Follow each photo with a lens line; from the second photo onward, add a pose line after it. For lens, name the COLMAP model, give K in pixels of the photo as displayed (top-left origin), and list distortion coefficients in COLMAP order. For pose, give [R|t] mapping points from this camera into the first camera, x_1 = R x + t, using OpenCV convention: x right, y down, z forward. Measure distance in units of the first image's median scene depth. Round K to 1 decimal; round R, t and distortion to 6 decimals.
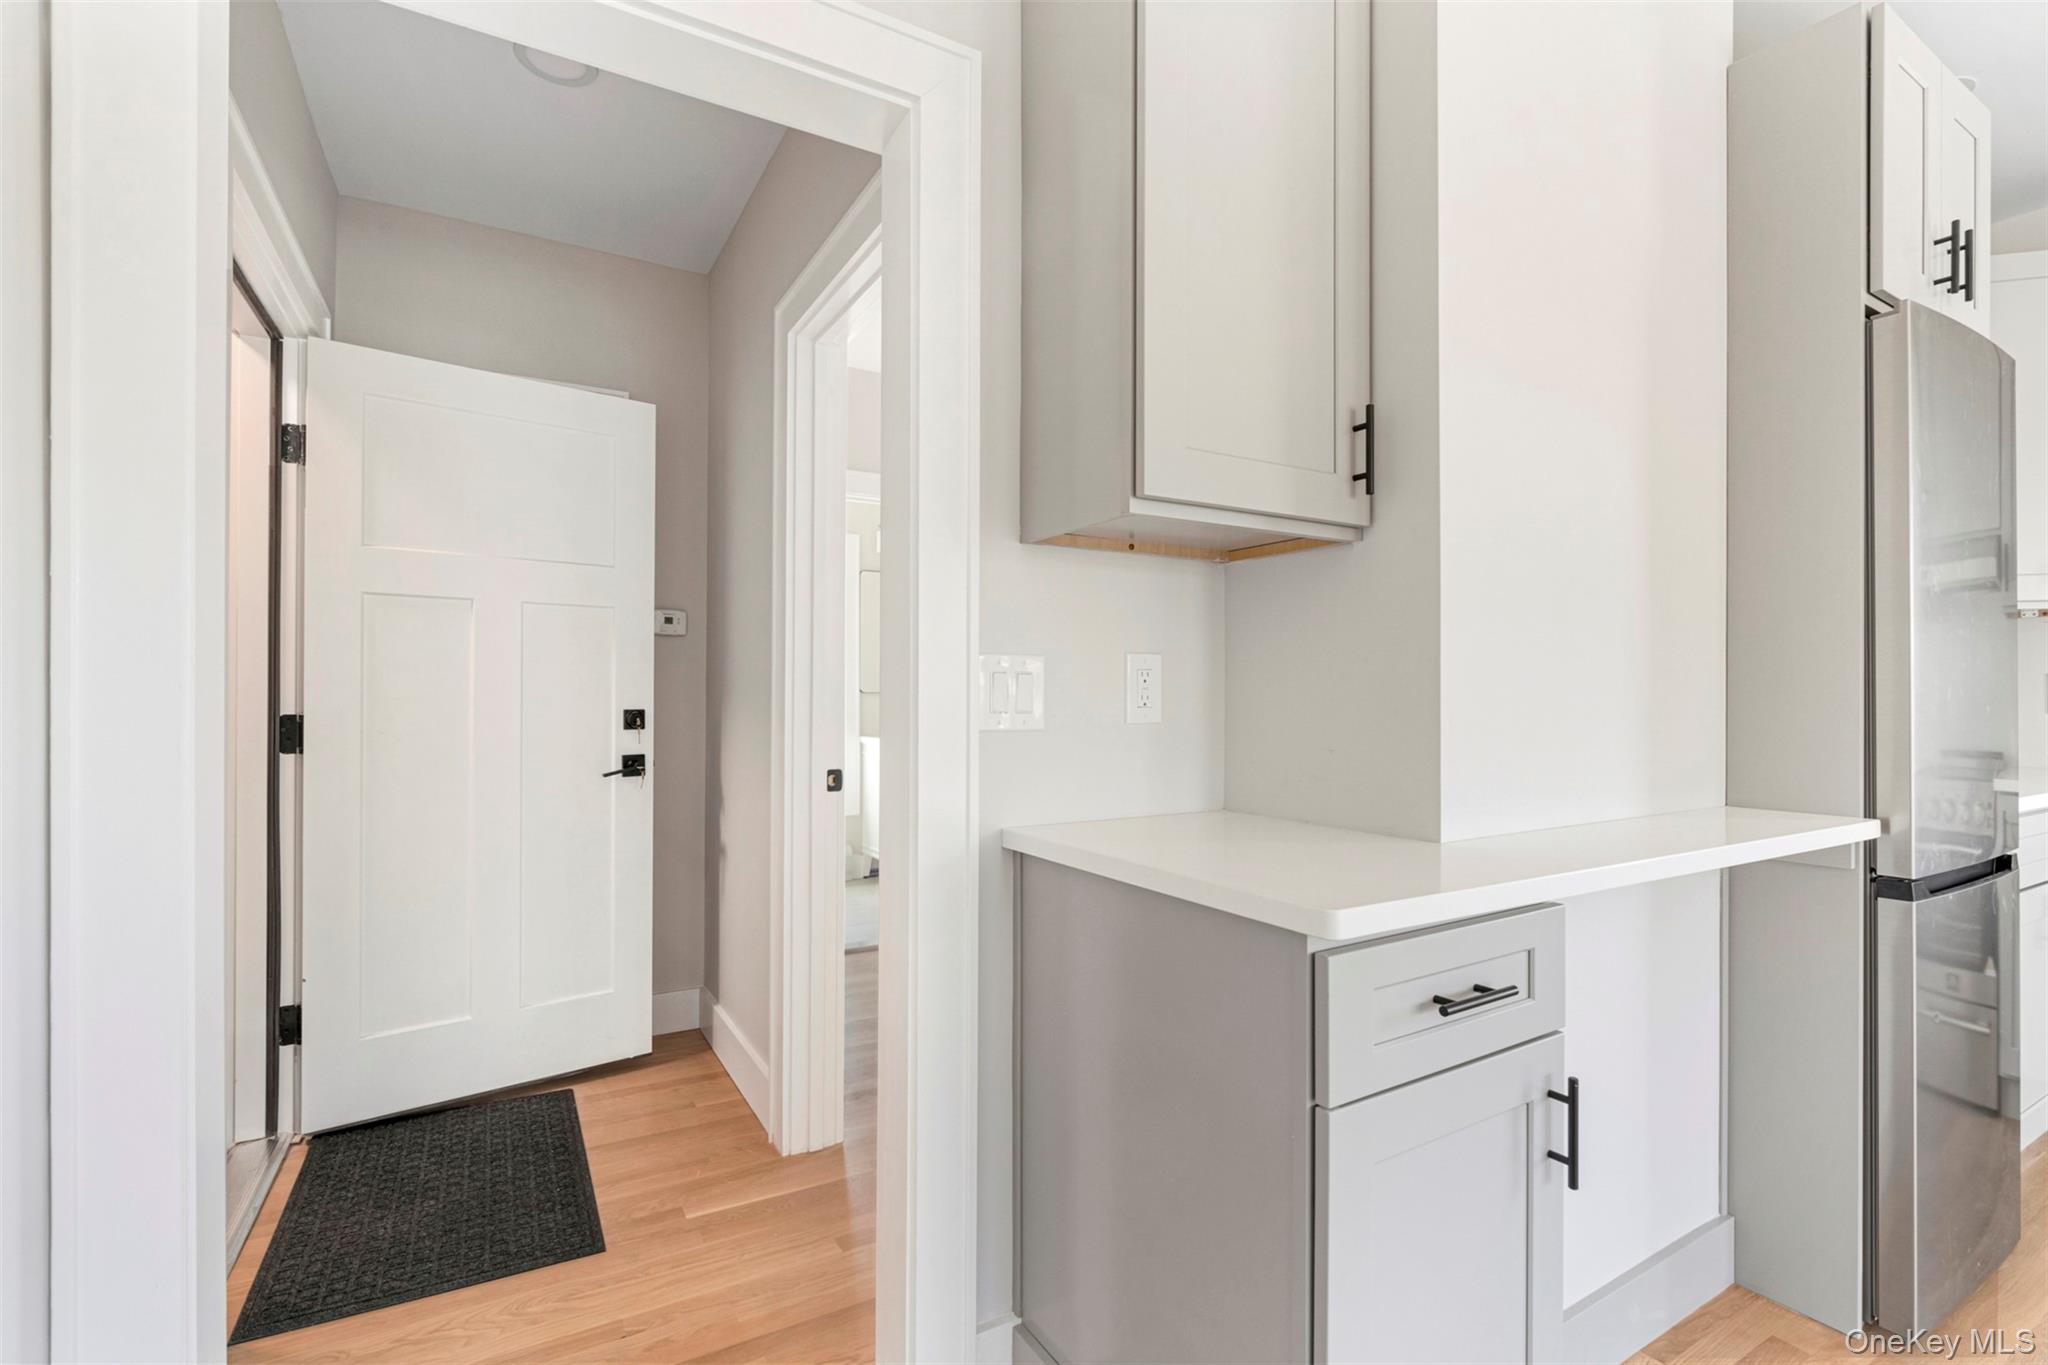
lens RADIAL K [[929.9, 0, 1052.5], [0, 929.9, 689.6], [0, 0, 1]] dist [0.010936, 0.000377]
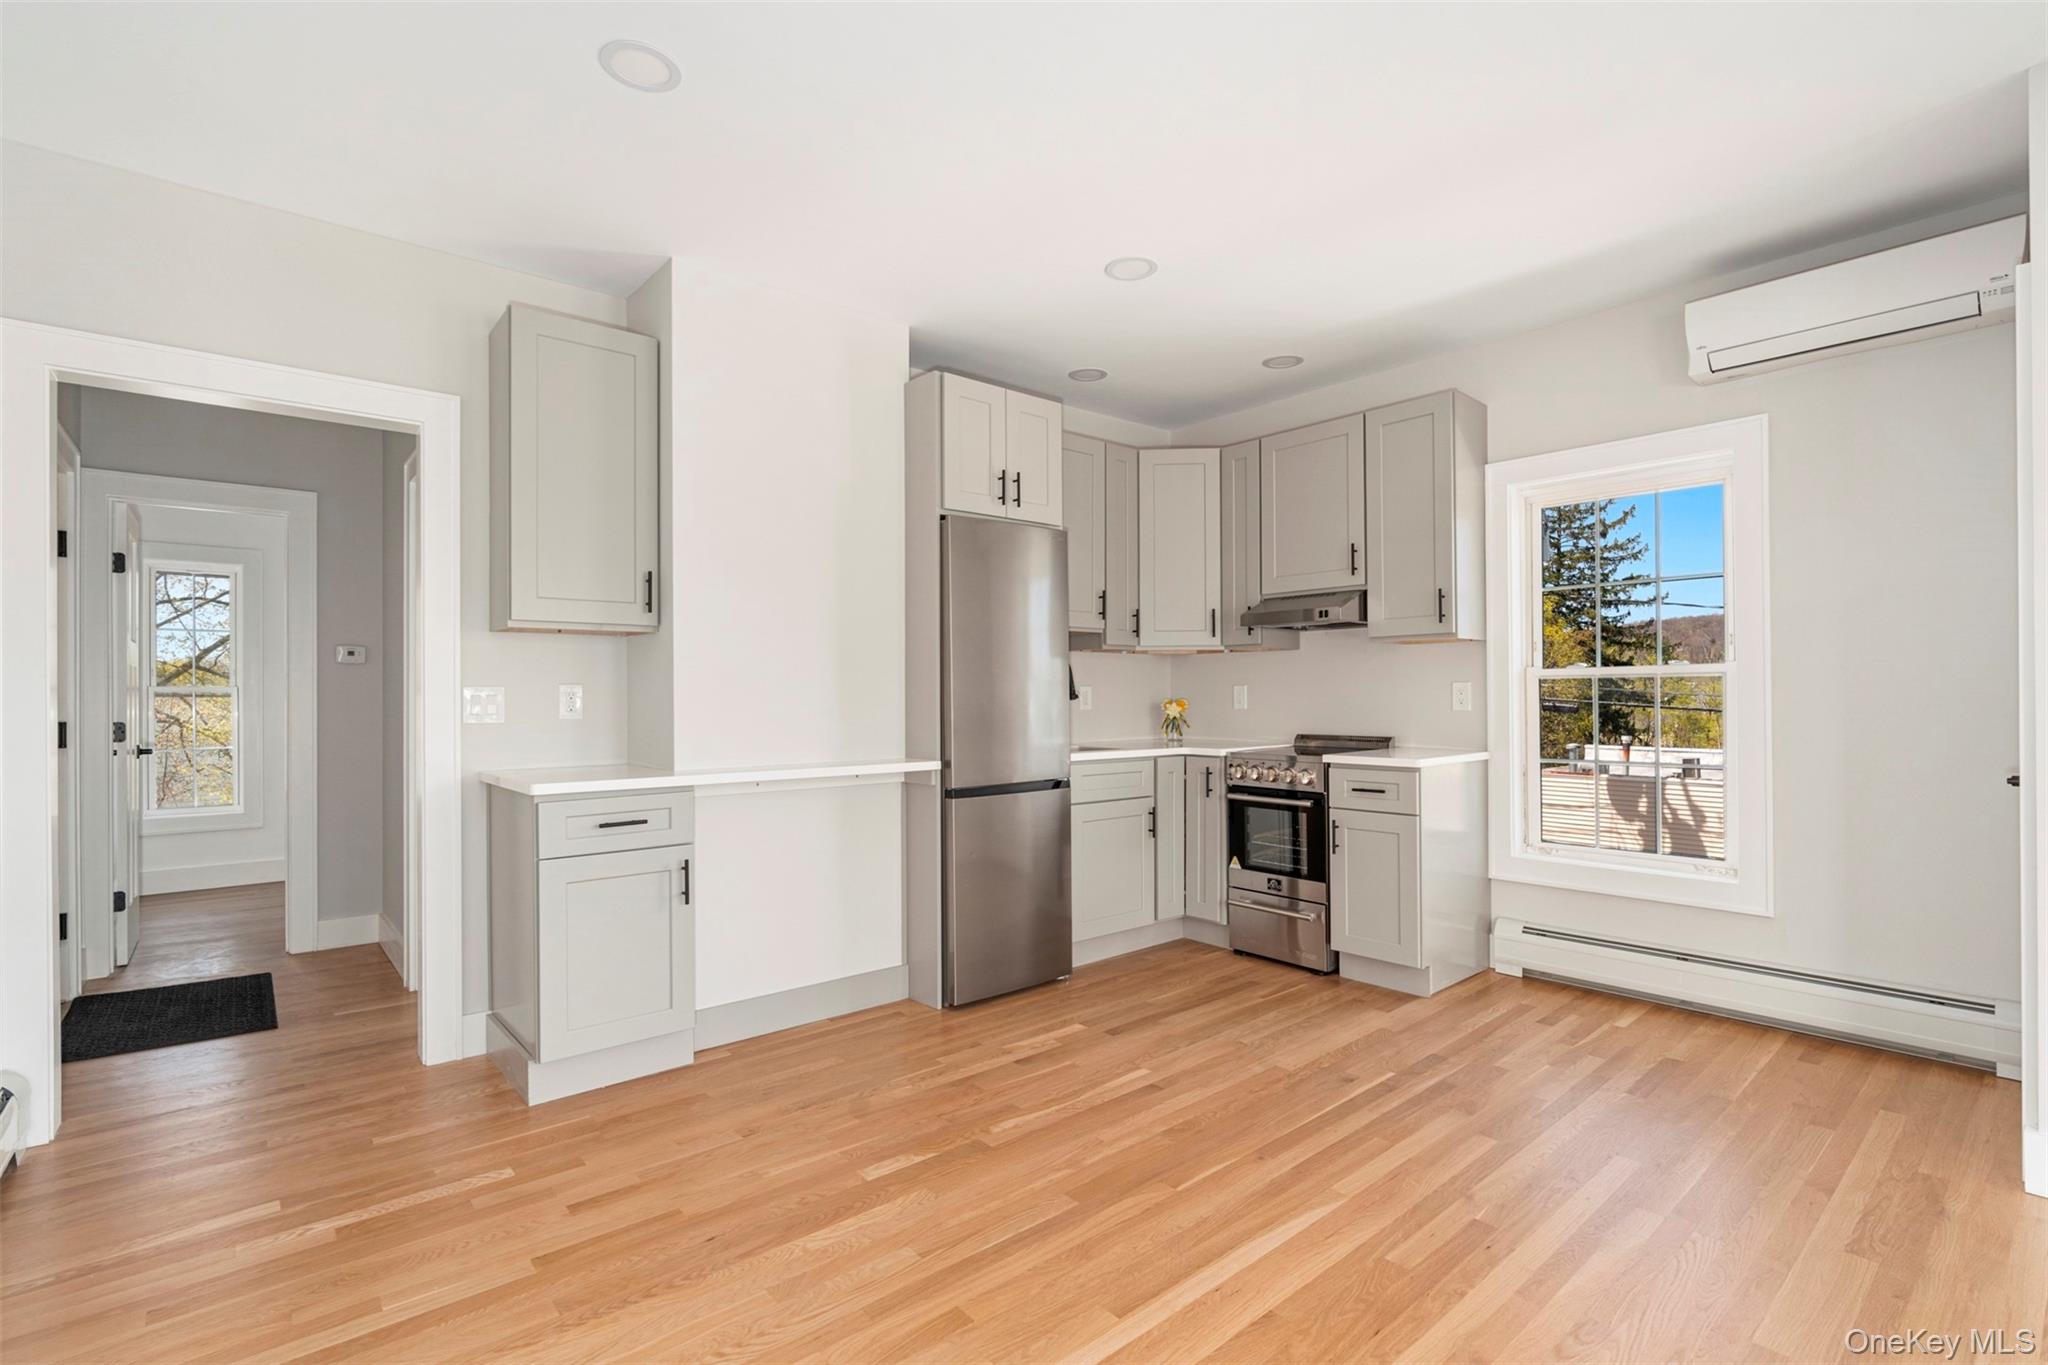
lens RADIAL K [[945.0, 0, 1022.3], [0, 945.0, 693.4], [0, 0, 1]] dist [-0.006529, -0.000460]
pose [[0.987772, -0.007059, 0.155746, 0.720882], [0.007623, 0.999966, -0.003023, -0.004920], [-0.155719, 0.004174, 0.987793, -1.095965]]
